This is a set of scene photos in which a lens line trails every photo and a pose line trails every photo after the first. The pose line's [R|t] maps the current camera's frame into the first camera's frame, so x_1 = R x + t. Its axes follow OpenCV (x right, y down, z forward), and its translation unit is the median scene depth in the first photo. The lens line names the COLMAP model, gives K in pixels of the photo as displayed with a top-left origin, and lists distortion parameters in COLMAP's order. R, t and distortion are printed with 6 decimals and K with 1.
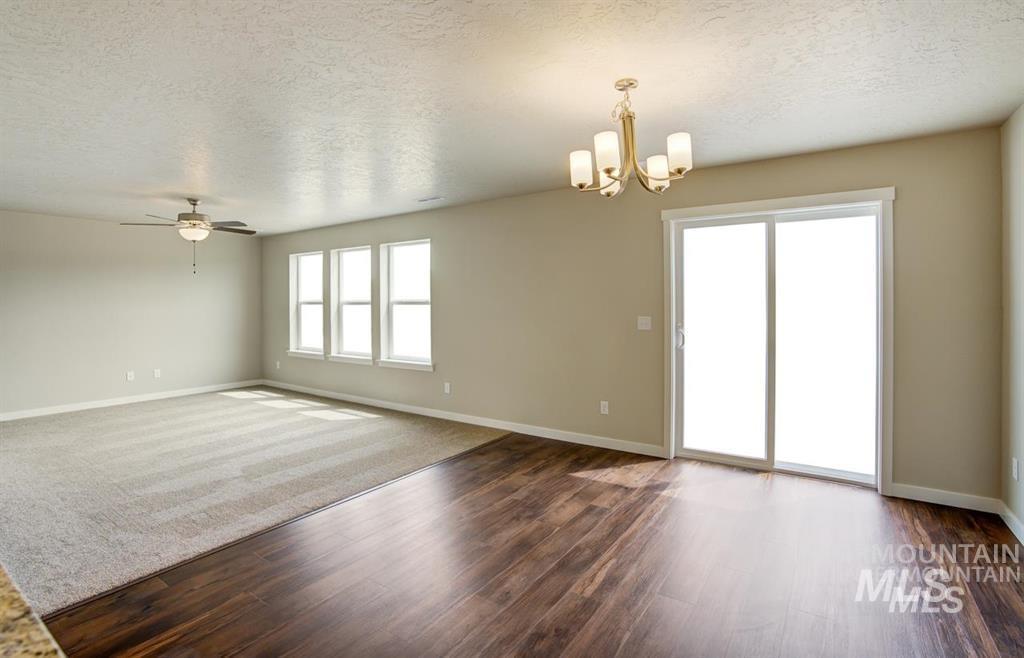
lens RADIAL K [[570.1, 0, 454.6], [0, 570.1, 304.5], [0, 0, 1]] dist [-0.027001, -0.000007]
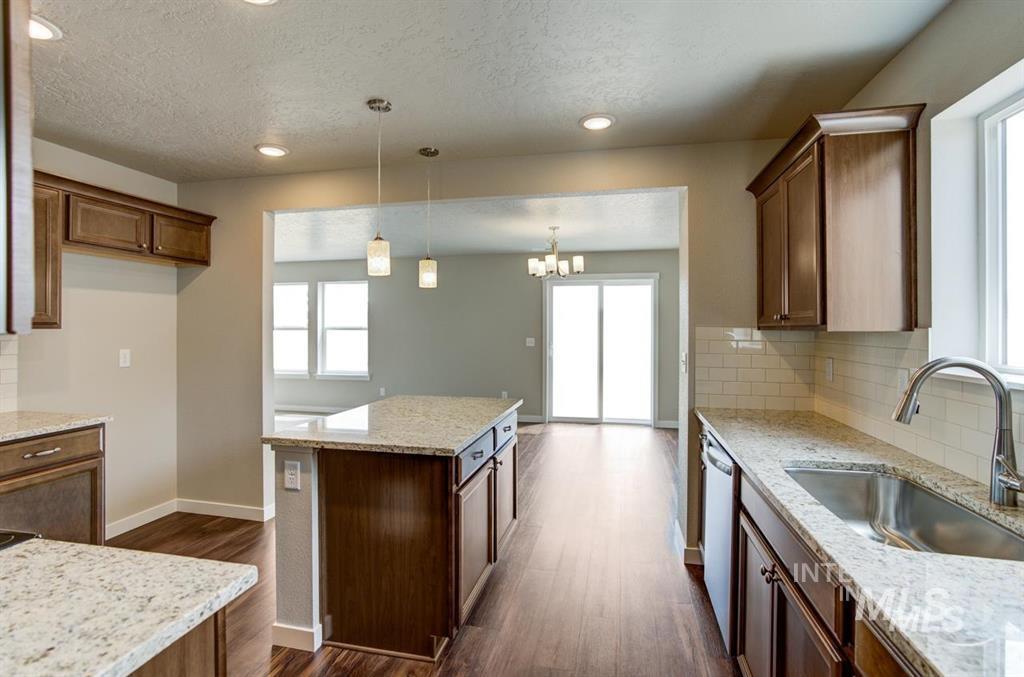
lens RADIAL K [[467.1, 0, 514.8], [0, 467.1, 331.4], [0, 0, 1]] dist [0.000643, 0.000052]
pose [[0.934129, 0.001482, 0.356932, -0.112333], [-0.002418, 0.999995, 0.002175, -0.000204], [-0.356926, -0.002895, 0.934128, -0.144238]]
